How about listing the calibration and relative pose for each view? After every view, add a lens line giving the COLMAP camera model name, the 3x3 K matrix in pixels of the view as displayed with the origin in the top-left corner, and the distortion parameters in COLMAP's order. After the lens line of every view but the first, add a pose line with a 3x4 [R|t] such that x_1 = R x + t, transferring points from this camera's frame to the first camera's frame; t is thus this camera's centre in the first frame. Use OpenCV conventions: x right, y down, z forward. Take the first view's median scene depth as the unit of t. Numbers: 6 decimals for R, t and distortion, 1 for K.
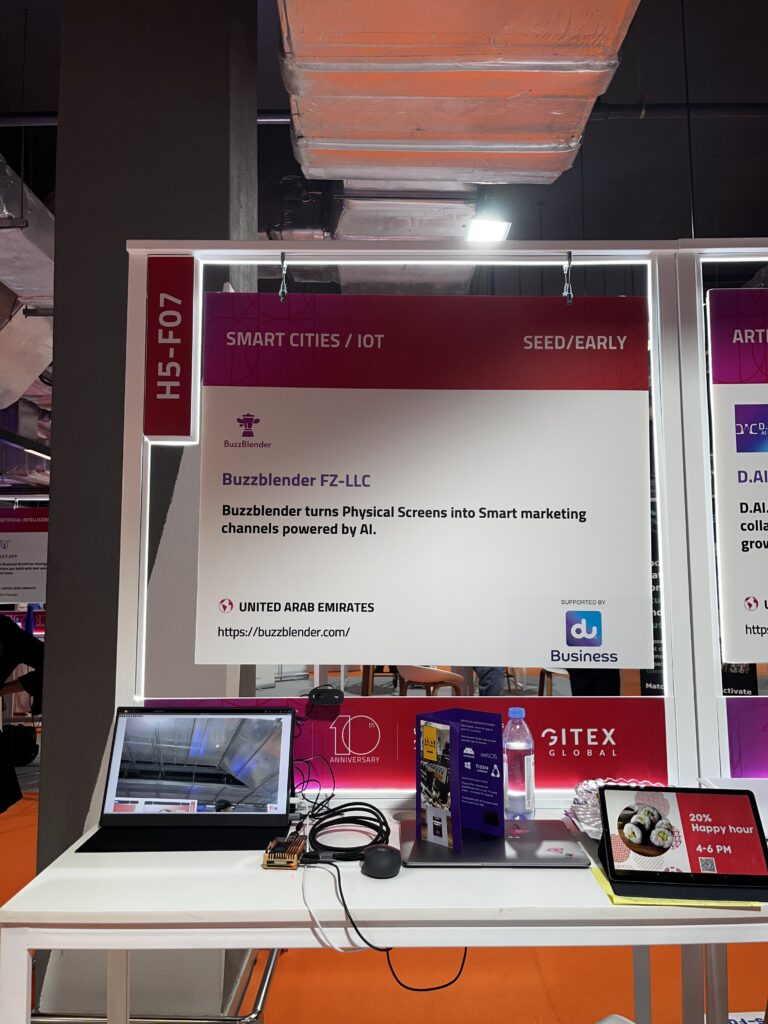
lens RADIAL K [[760.9, 0, 385.2], [0, 760.9, 510.7], [0, 0, 1]] dist [-0.001658, -0.010512]
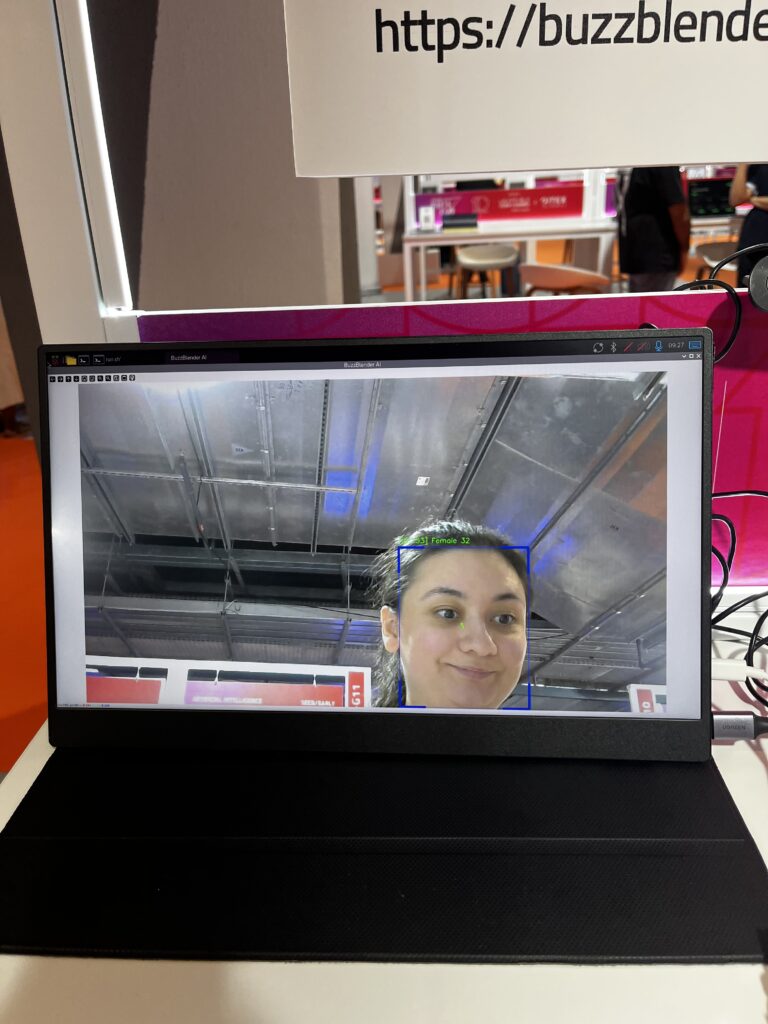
lens RADIAL K [[760.9, 0, 385.9], [0, 760.9, 513.9], [0, 0, 1]] dist [-0.001658, -0.010512]
pose [[0.997957, -0.013471, -0.062456, -0.218890], [0.041842, 0.876536, 0.479514, 0.192167], [0.048286, -0.481147, 0.875309, 0.766677]]
